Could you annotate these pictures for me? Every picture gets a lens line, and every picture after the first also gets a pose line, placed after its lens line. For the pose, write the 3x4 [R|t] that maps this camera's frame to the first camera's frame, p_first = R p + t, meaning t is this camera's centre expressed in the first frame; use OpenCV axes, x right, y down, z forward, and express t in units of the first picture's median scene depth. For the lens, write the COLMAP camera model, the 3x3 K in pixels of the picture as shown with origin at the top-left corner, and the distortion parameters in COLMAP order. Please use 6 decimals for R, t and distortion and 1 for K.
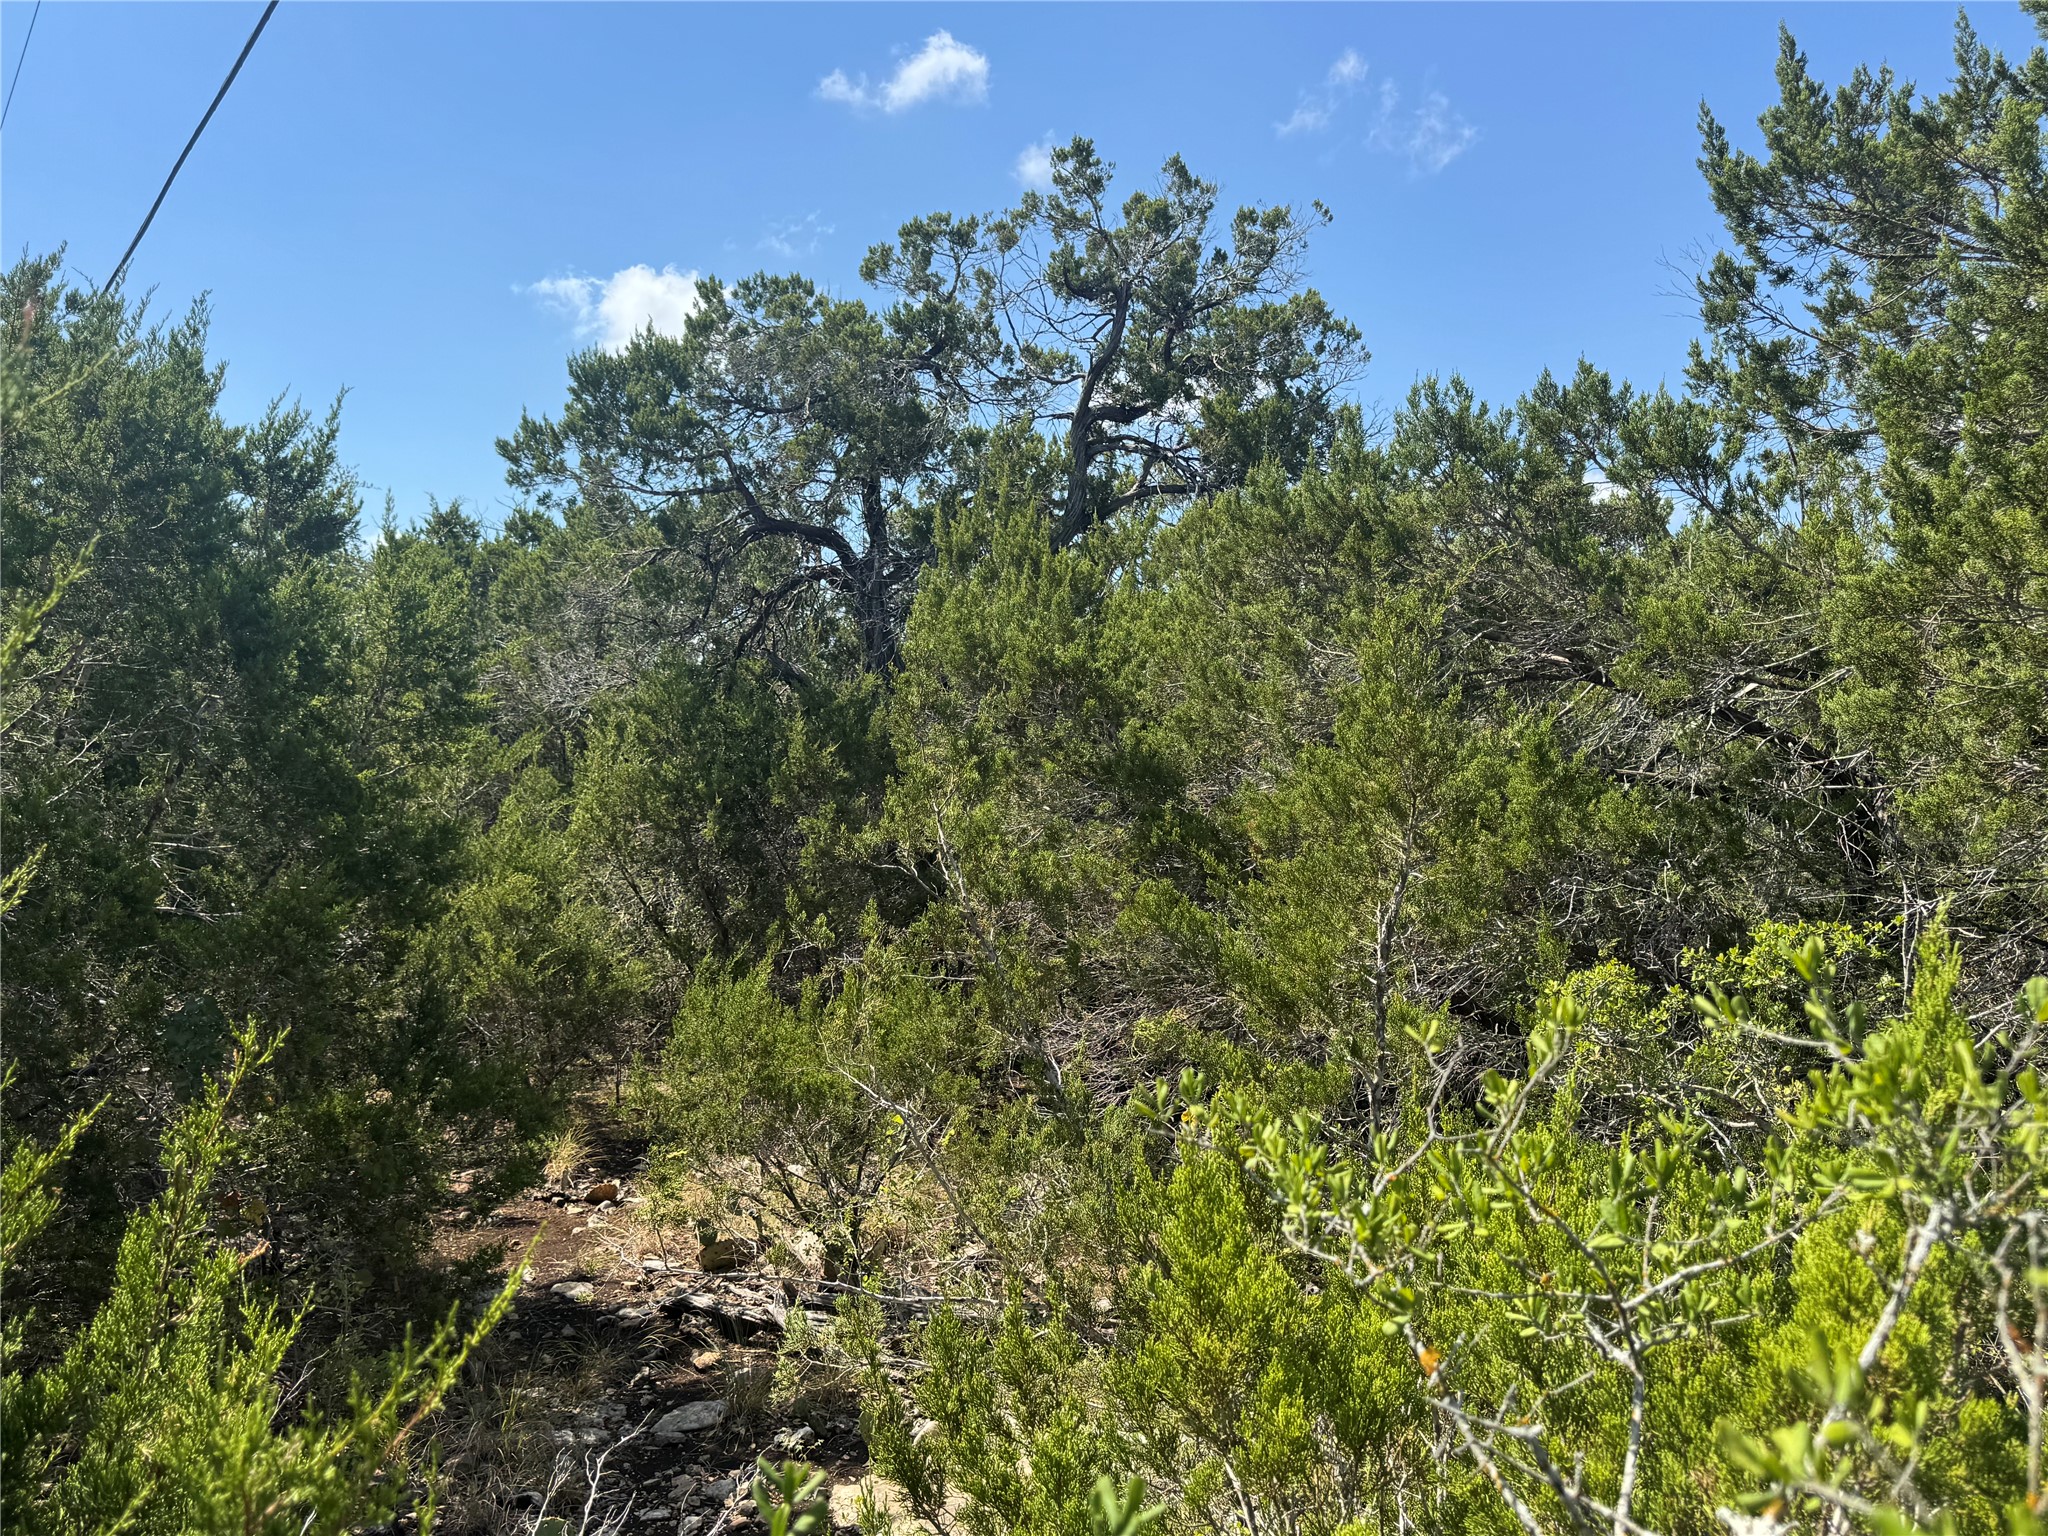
lens RADIAL K [[1659.0, 0, 1024.0], [0, 1659.0, 768.0], [0, 0, 1]] dist [0.001348, 0.000167]
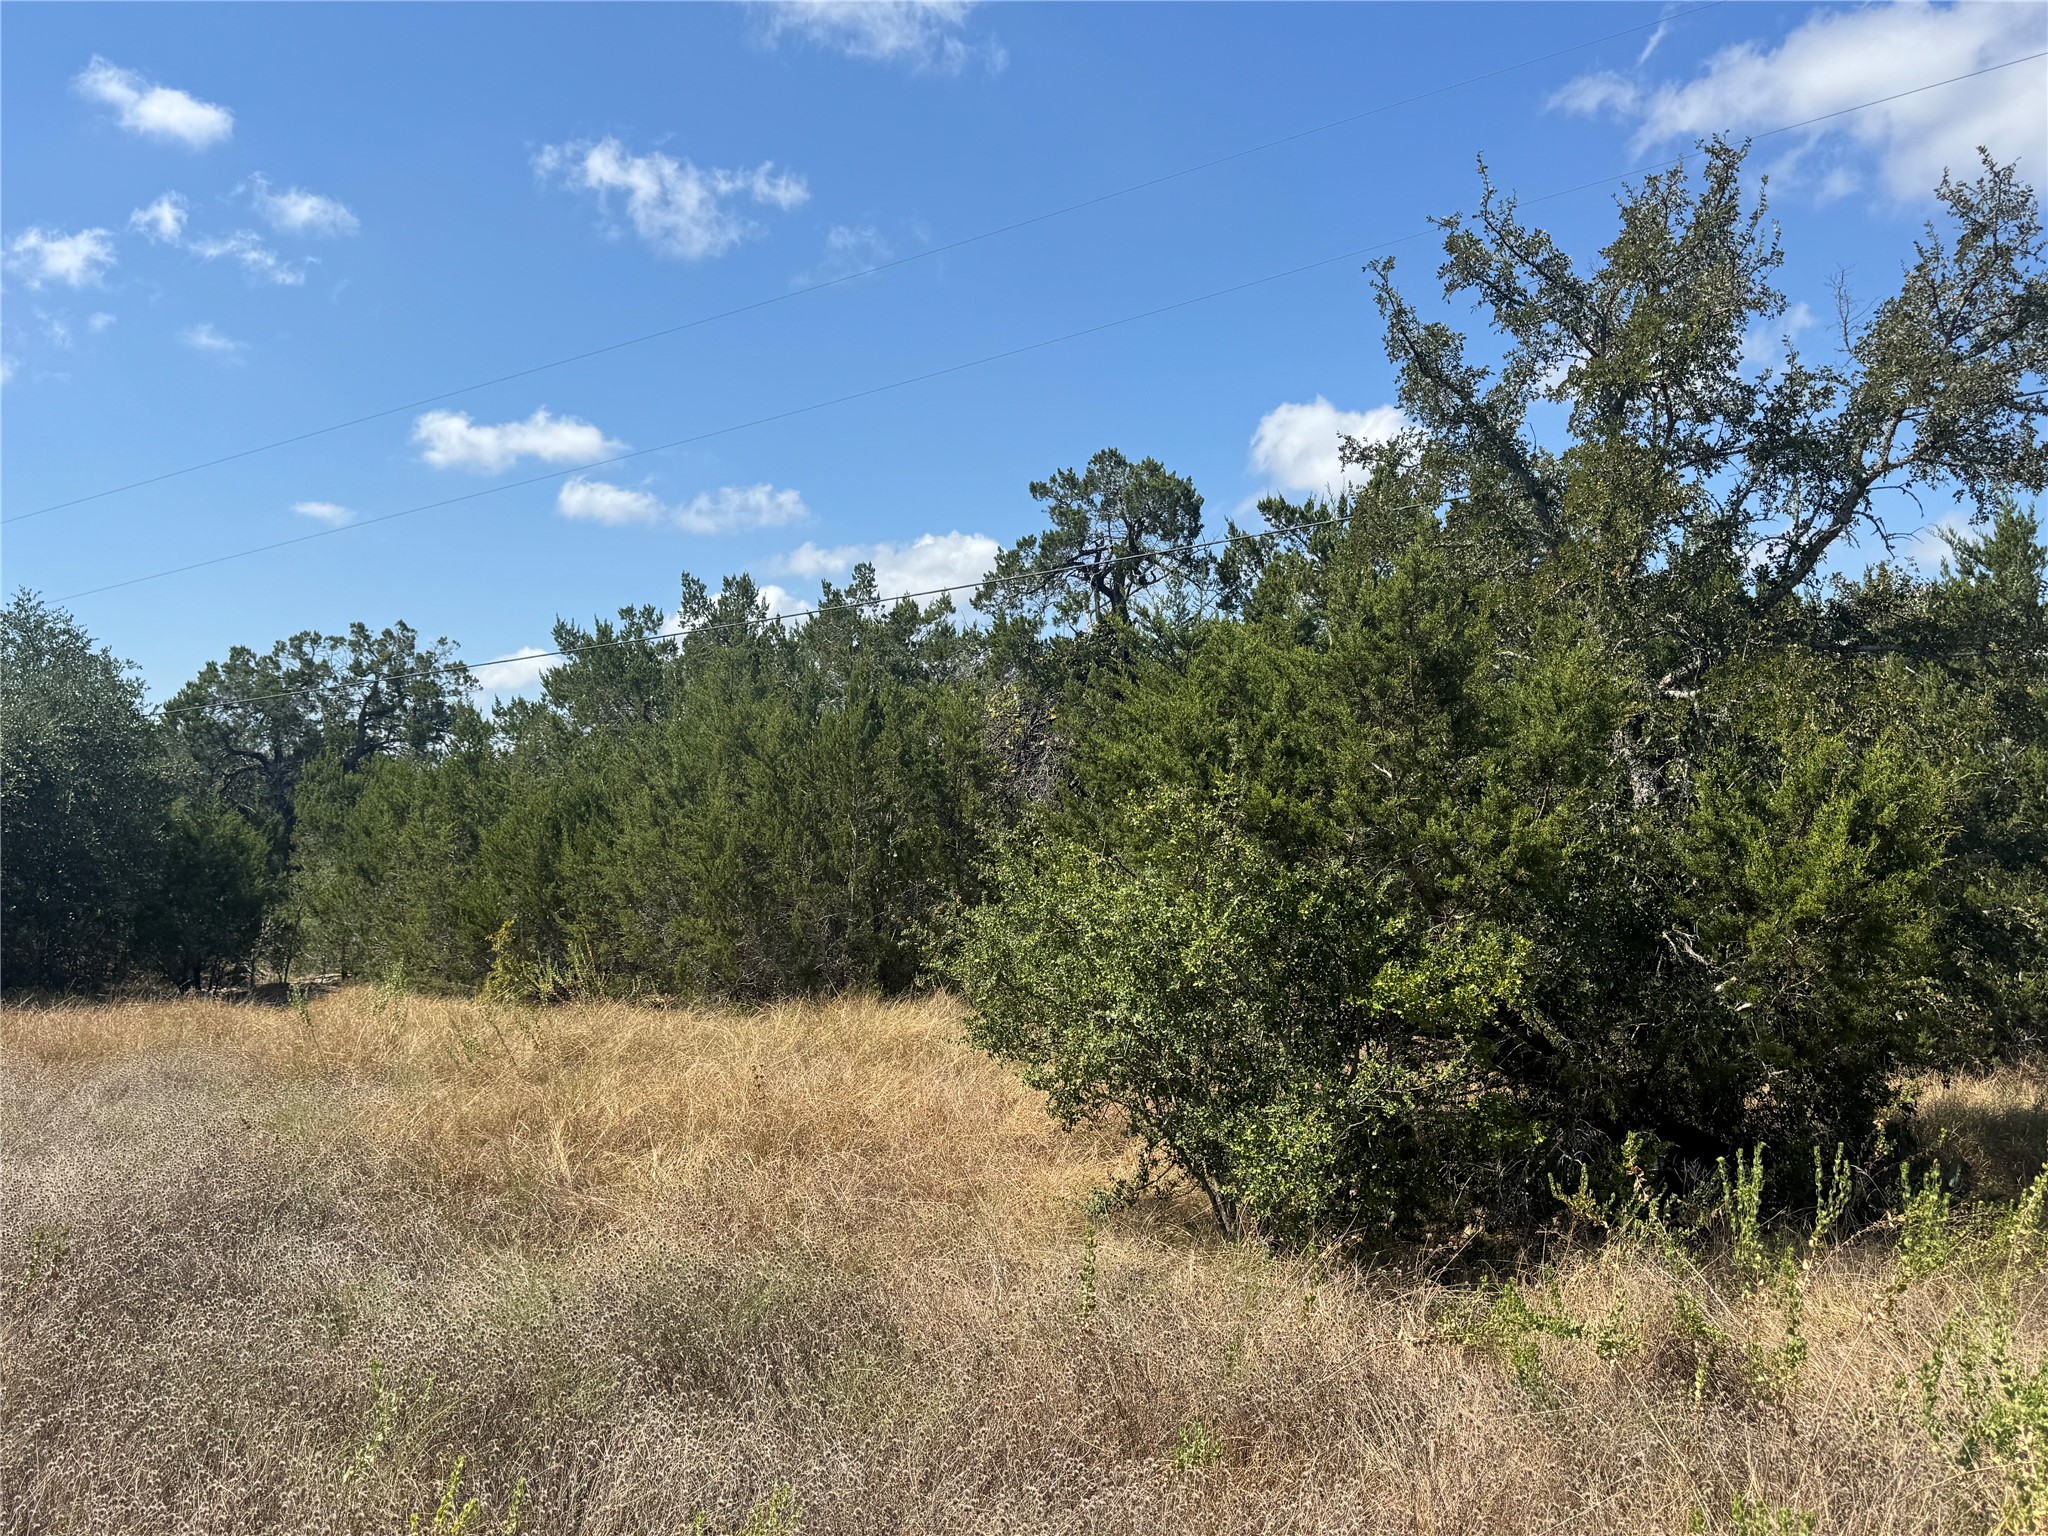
lens RADIAL K [[1694.8, 0, 1024.0], [0, 1694.8, 768.0], [0, 0, 1]] dist [-0.000879, -0.006323]
pose [[0.936405, 0.000801, 0.350920, 0.070544], [0.013473, 0.999178, -0.038230, -0.007877], [-0.350663, 0.040527, 0.935625, -1.852417]]
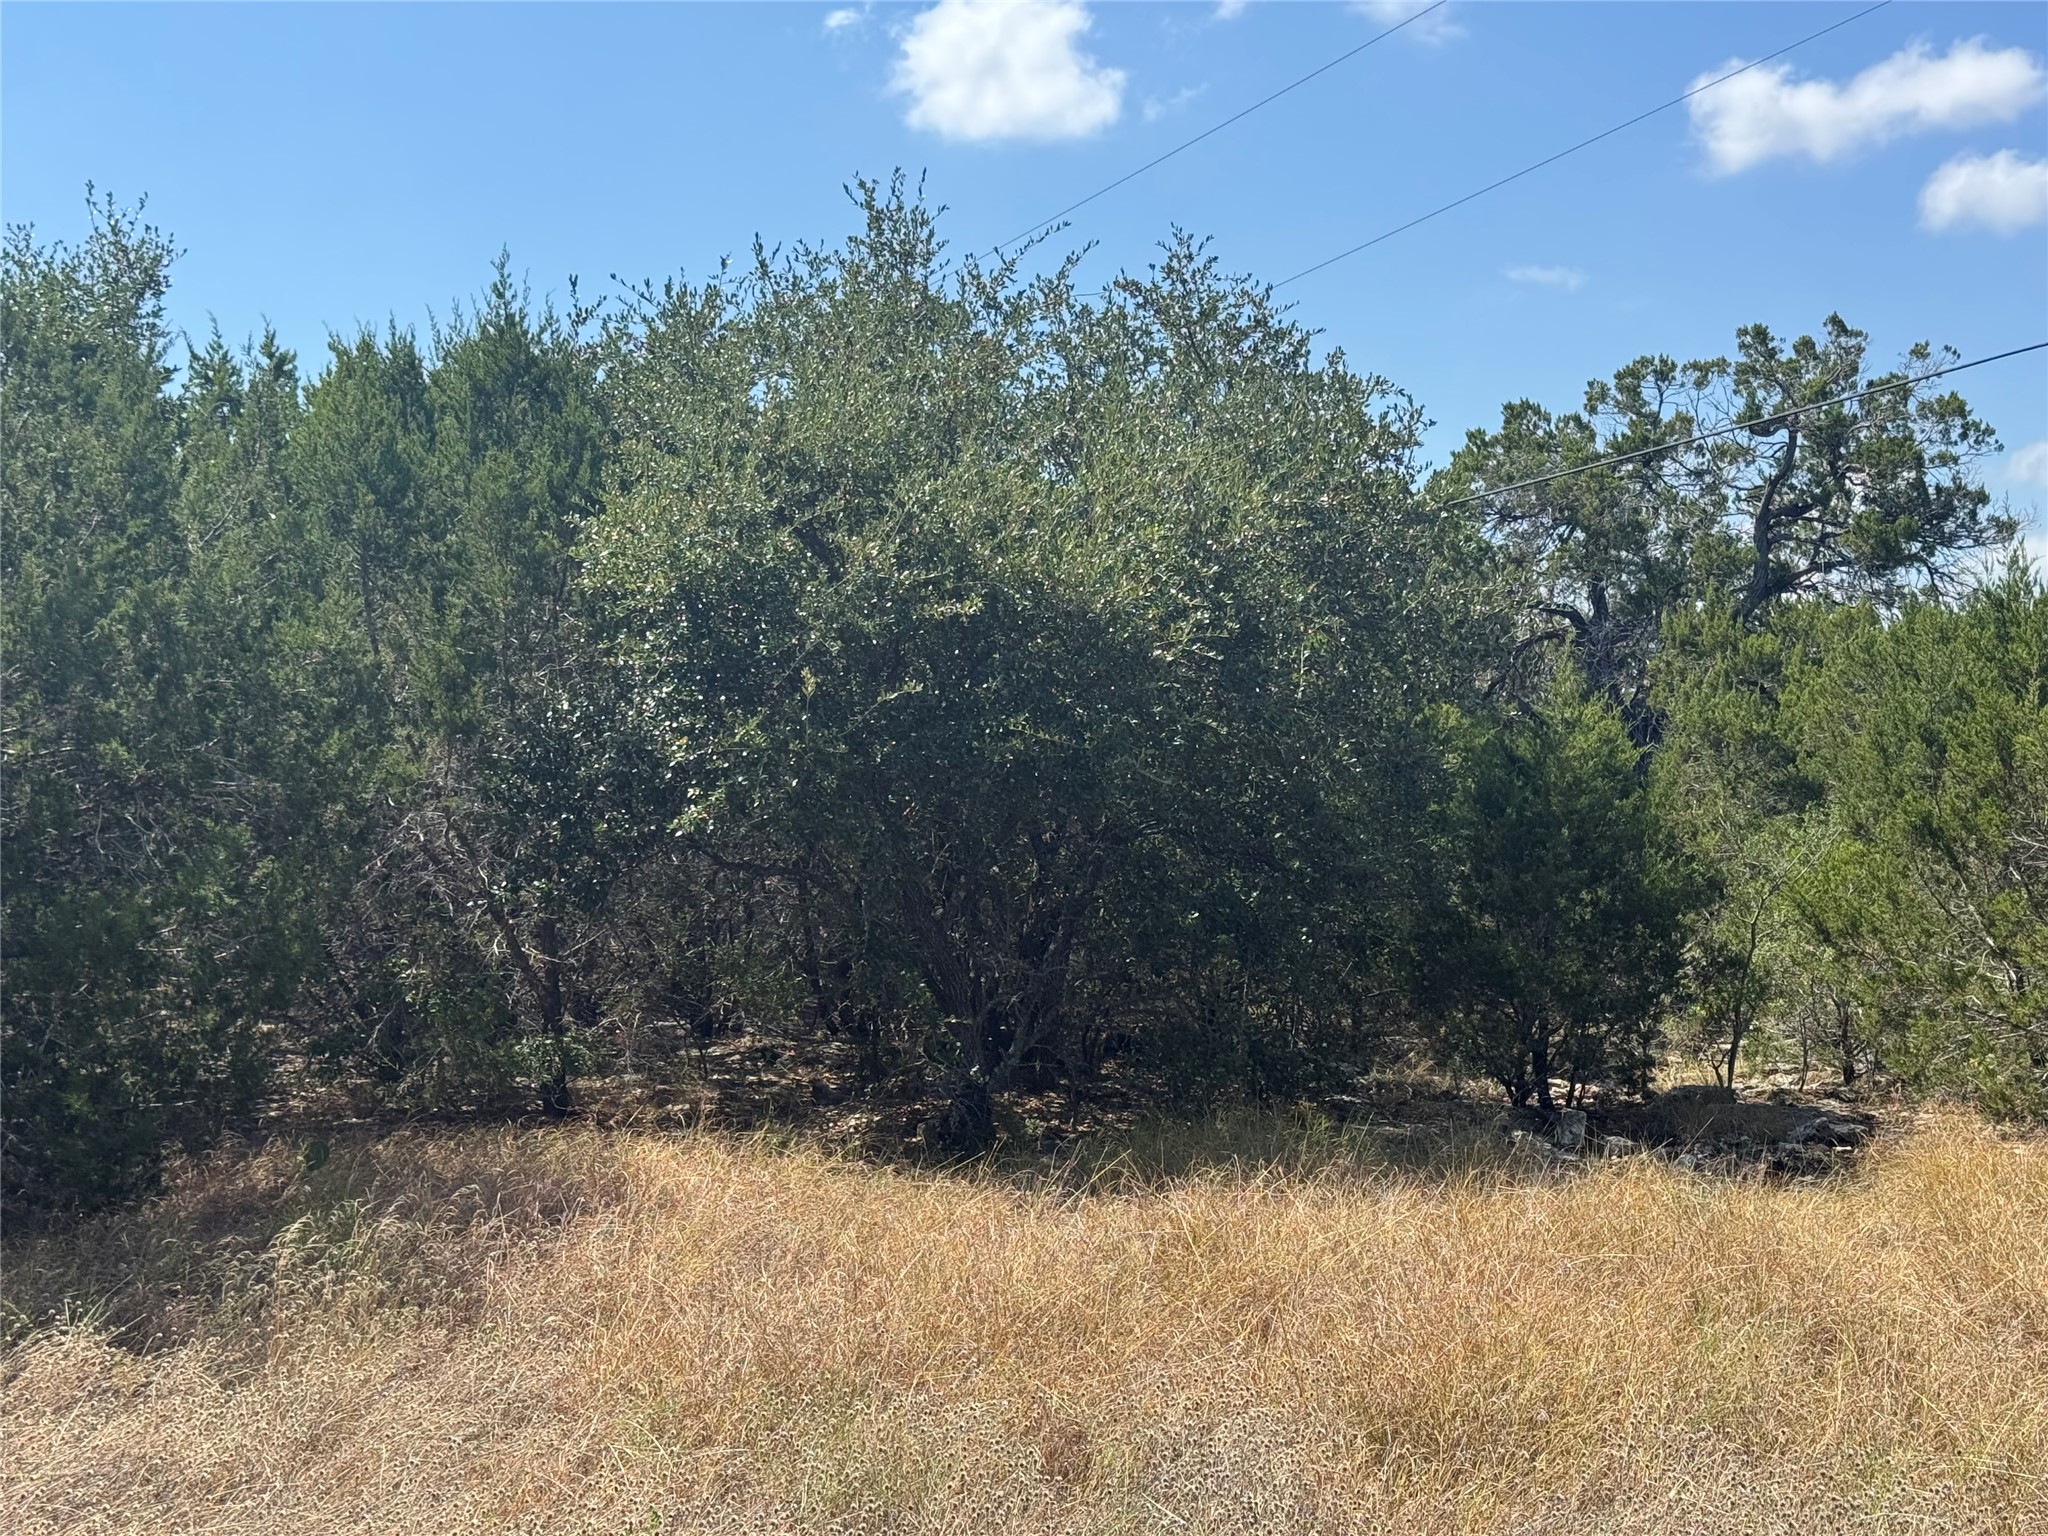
lens RADIAL K [[2952.7, 0, 1024.0], [0, 2952.7, 768.0], [0, 0, 1]] dist [0.031373, 0.088940]
pose [[0.976310, -0.028776, -0.214455, -0.038675], [0.026823, 0.999568, -0.012013, -0.000888], [0.214708, 0.005976, 0.976660, -1.357499]]
